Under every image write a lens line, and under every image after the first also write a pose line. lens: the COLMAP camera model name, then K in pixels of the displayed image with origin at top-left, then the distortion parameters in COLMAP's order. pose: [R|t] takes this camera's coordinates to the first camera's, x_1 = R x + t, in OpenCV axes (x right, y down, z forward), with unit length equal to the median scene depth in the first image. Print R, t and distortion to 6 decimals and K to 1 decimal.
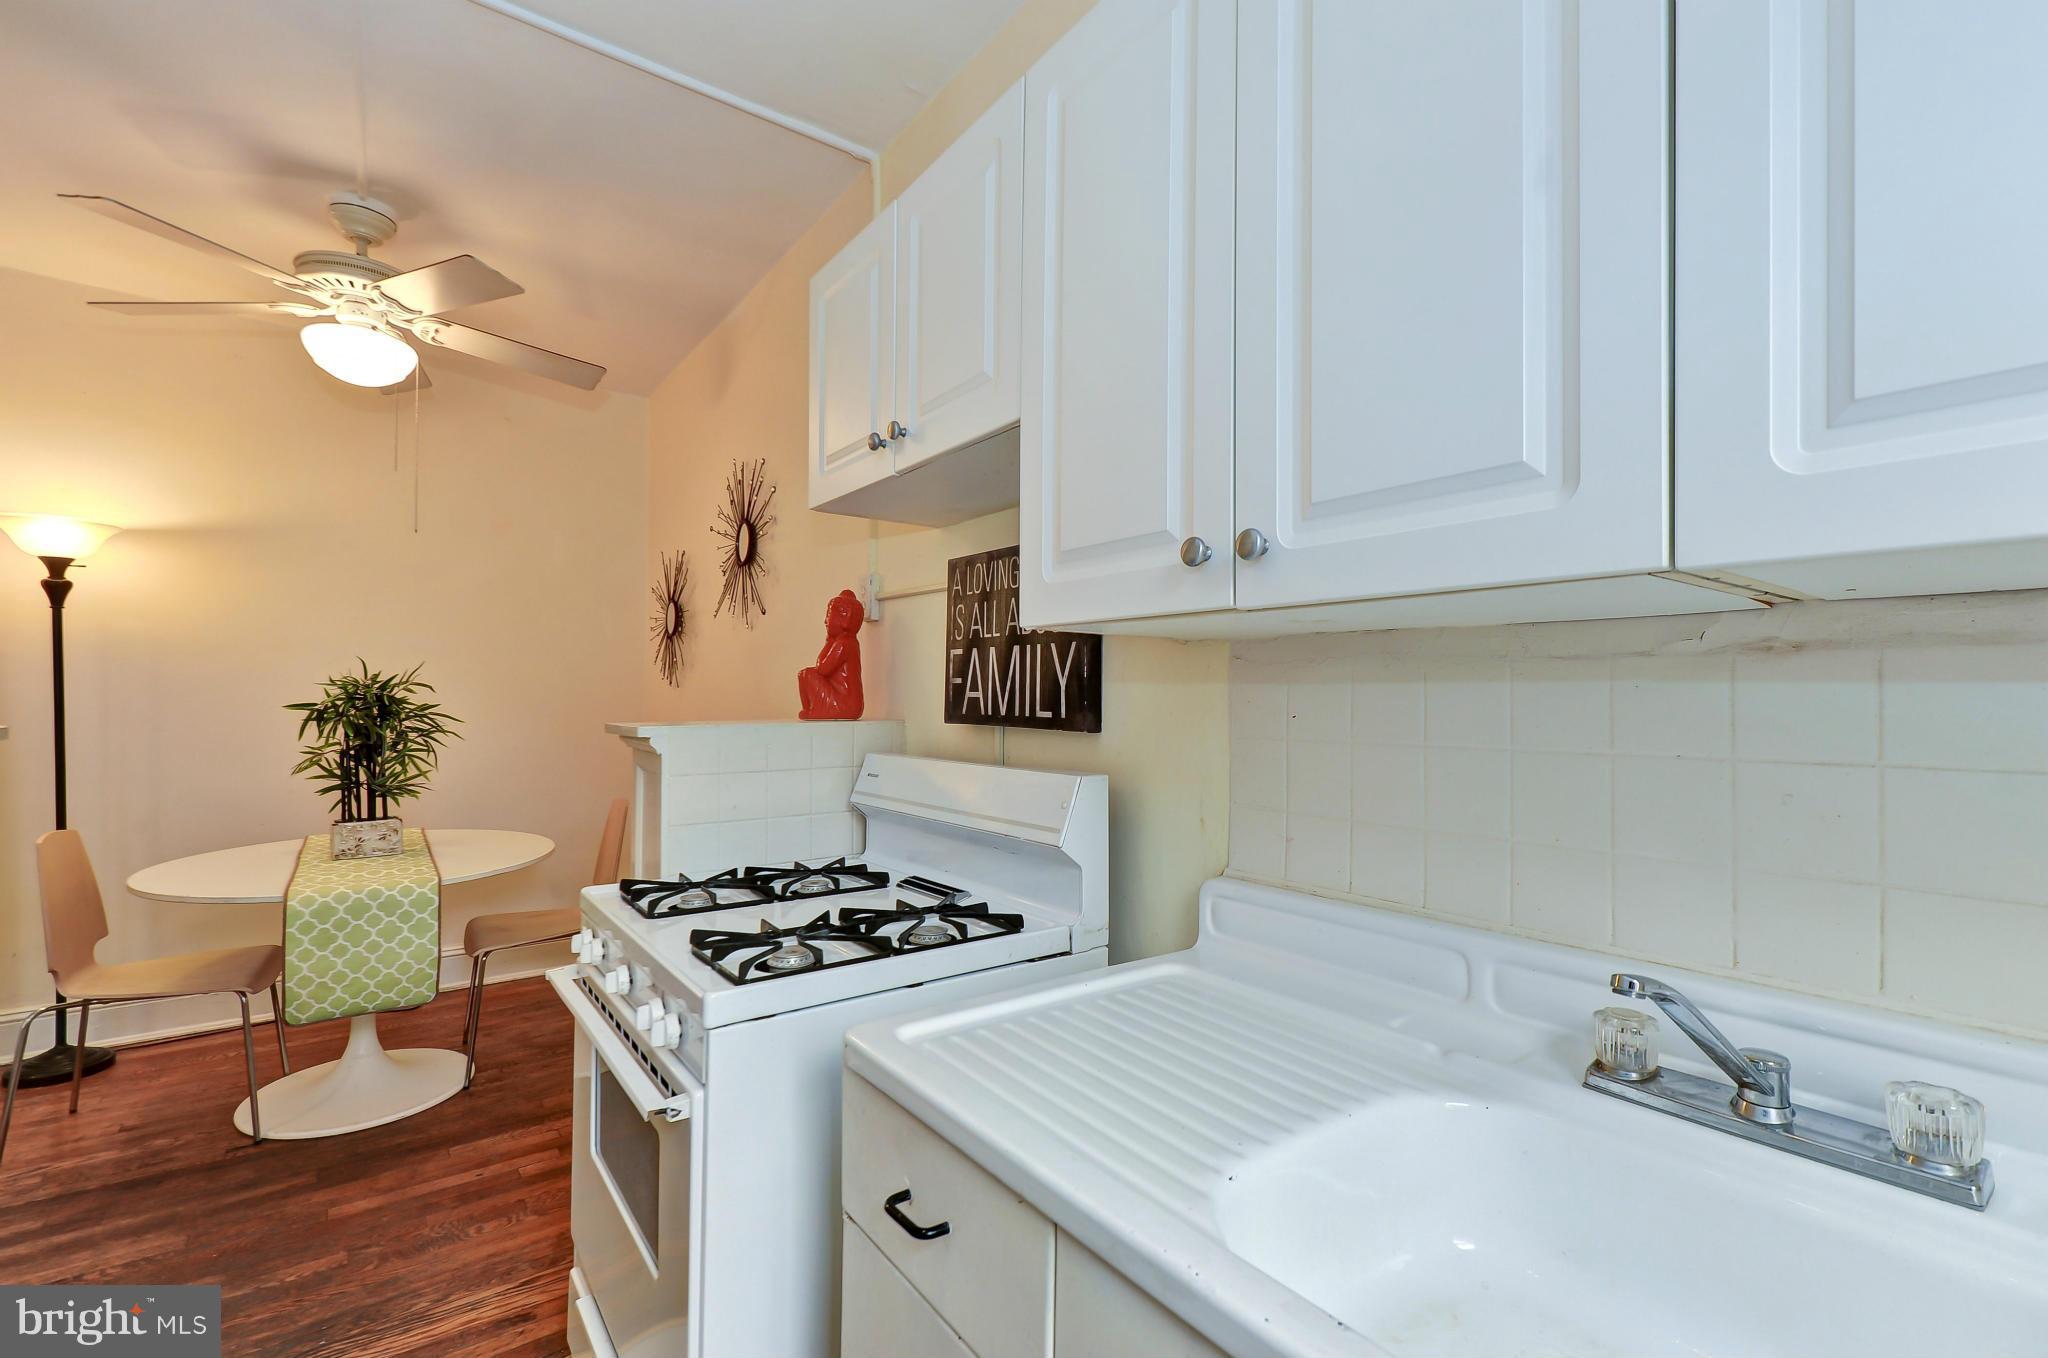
lens RADIAL K [[886.0, 0, 1048.3], [0, 886.0, 690.2], [0, 0, 1]] dist [0.001993, -0.002201]
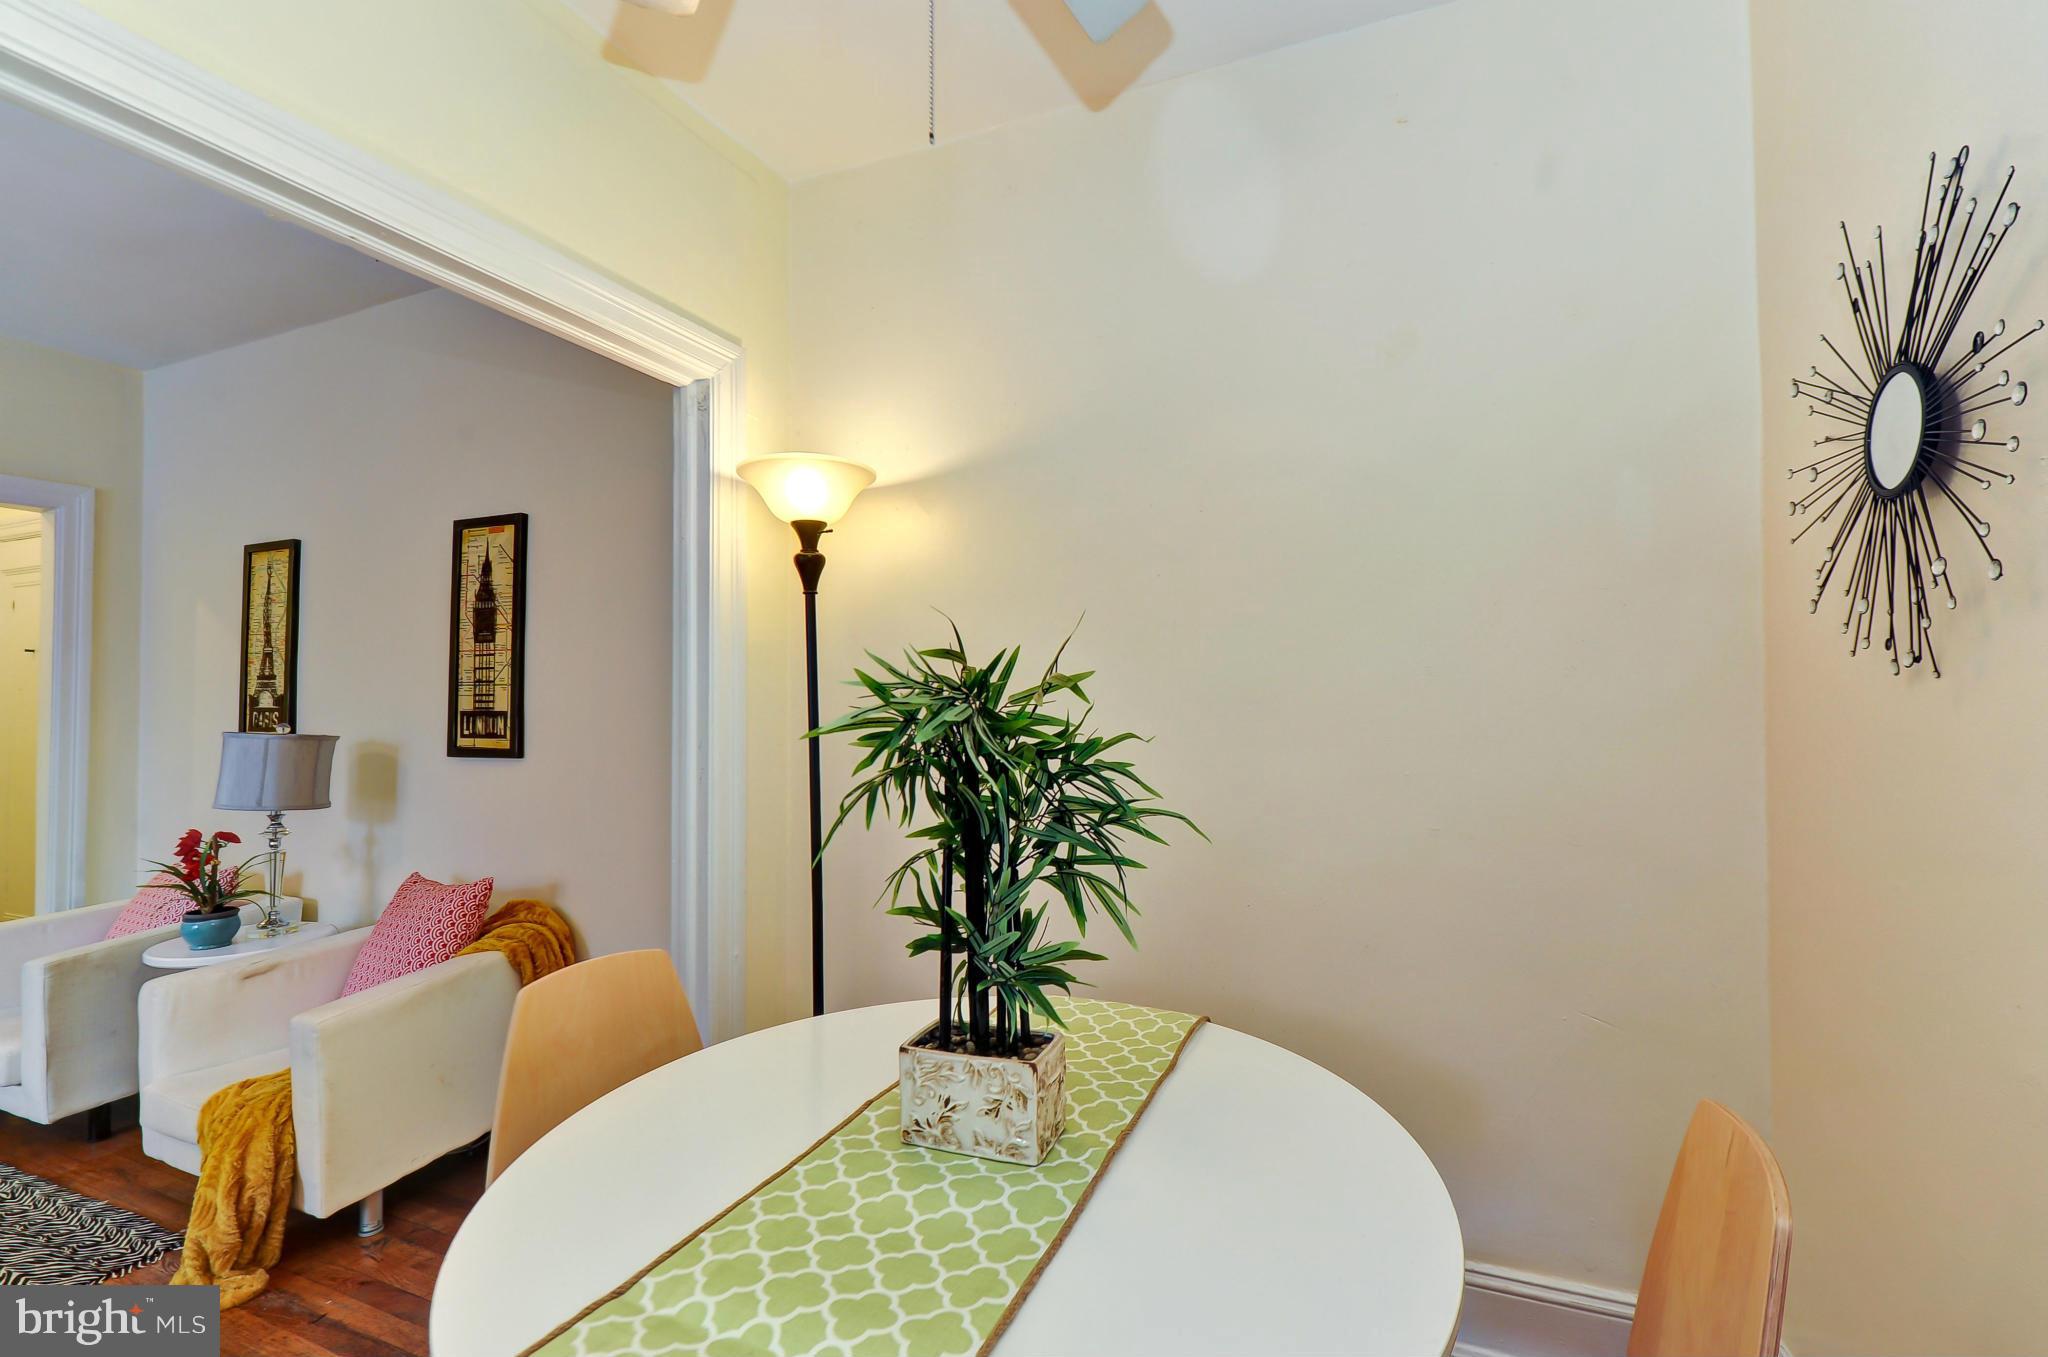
lens RADIAL K [[886.0, 0, 1038.1], [0, 886.0, 688.3], [0, 0, 1]] dist [0.001993, -0.002201]
pose [[0.487911, -0.033815, -0.872238, -0.649550], [0.012647, 0.999418, -0.031671, 0.013070], [0.872802, 0.004422, 0.488054, 1.281469]]
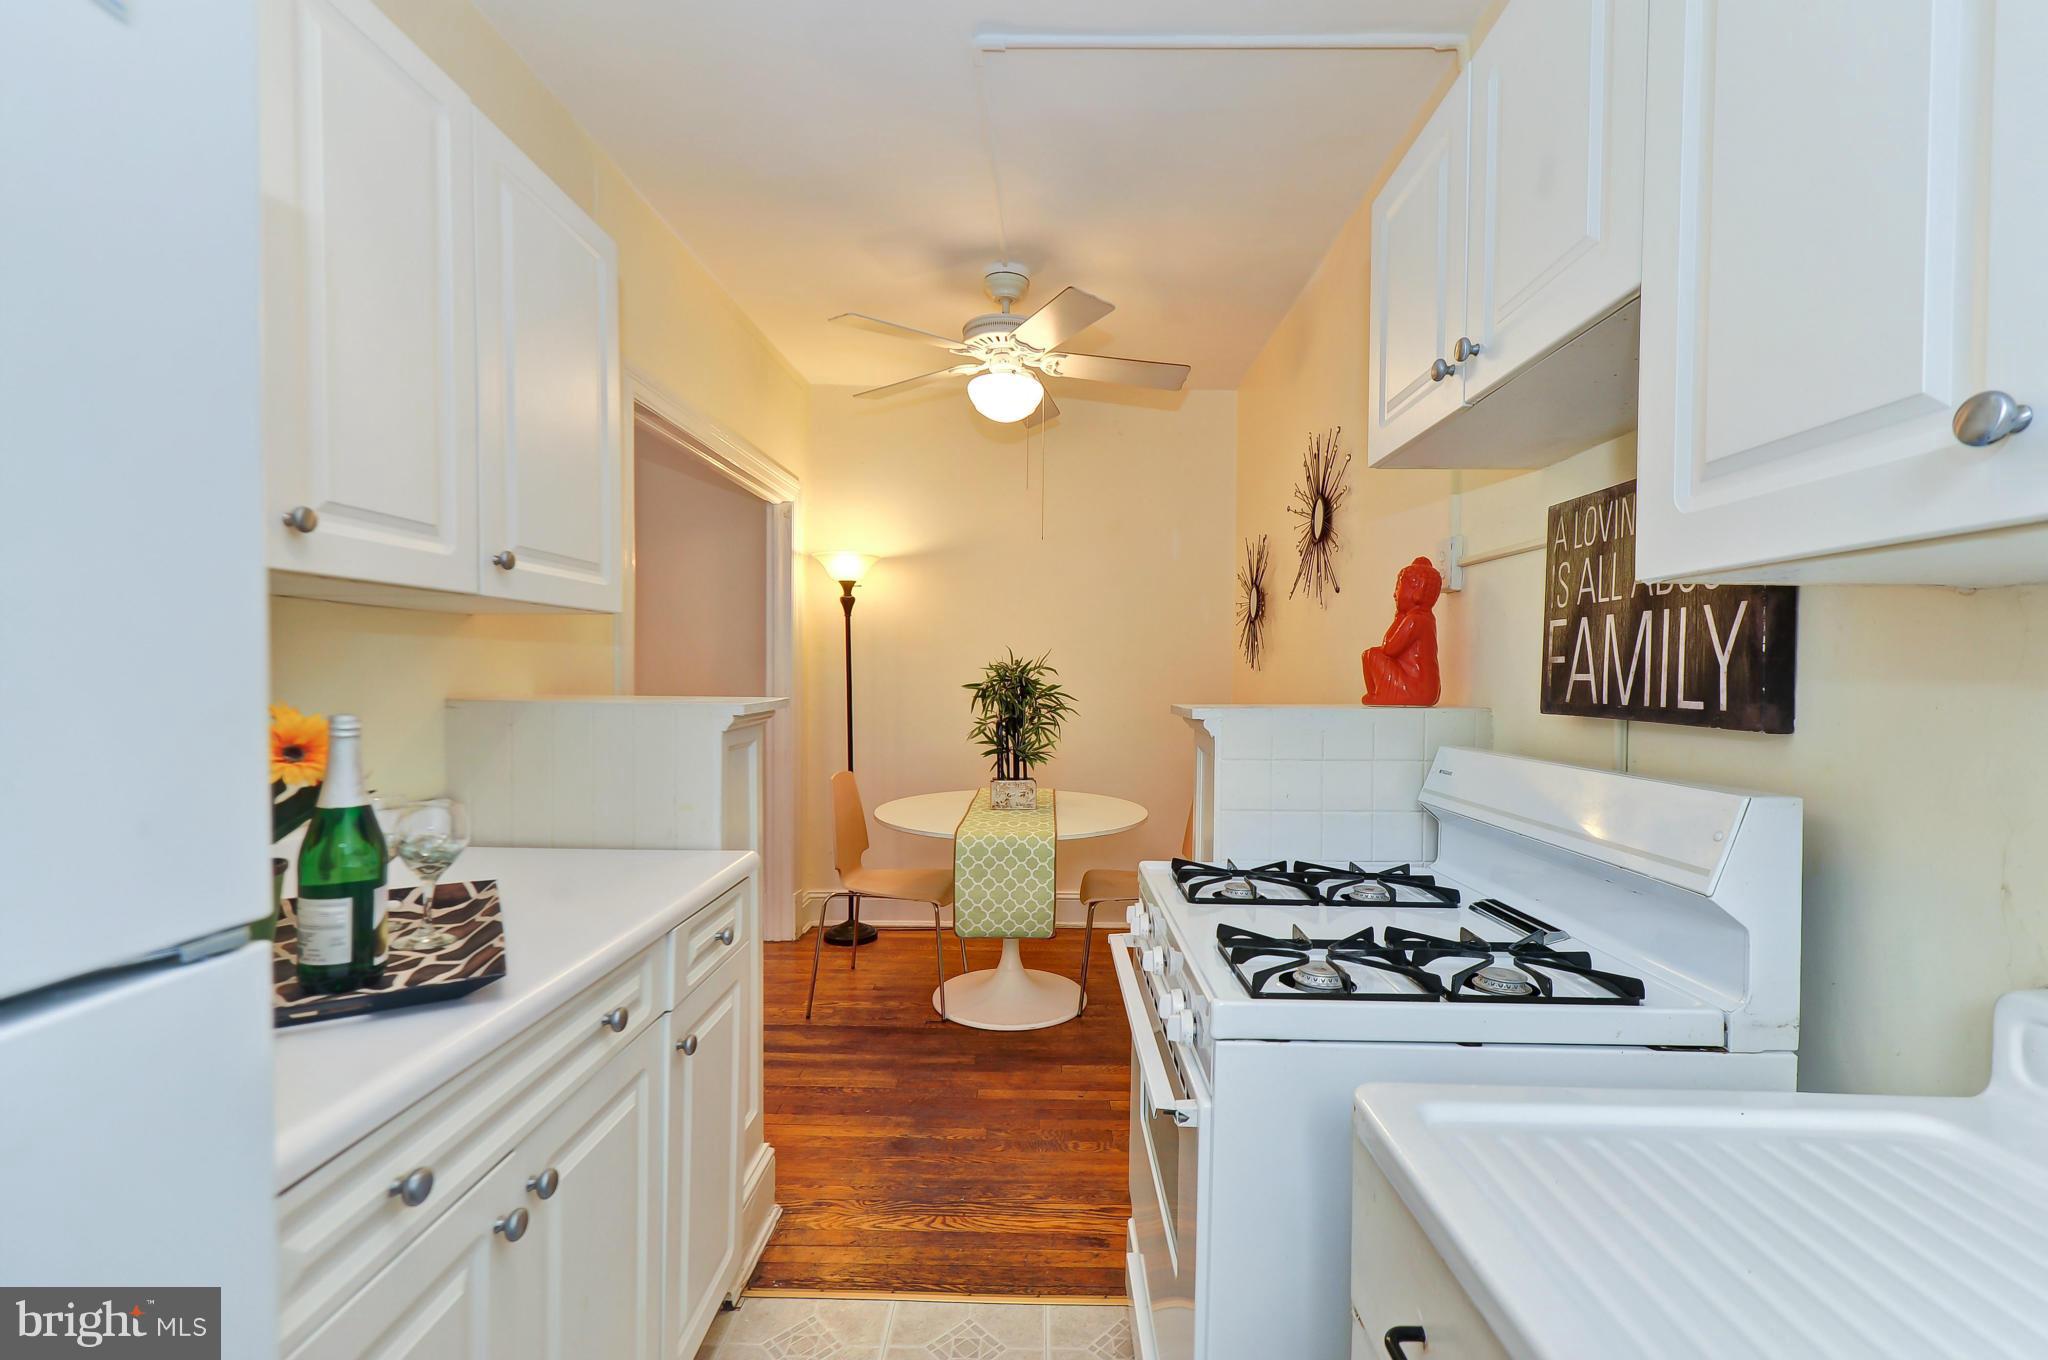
lens RADIAL K [[886.0, 0, 1039.4], [0, 886.0, 692.7], [0, 0, 1]] dist [0.001993, -0.002201]
pose [[0.785871, 0.012786, -0.618258, 0.021543], [0.000179, 0.999781, 0.020903, 0.001924], [0.618391, -0.016538, 0.785697, 0.097020]]
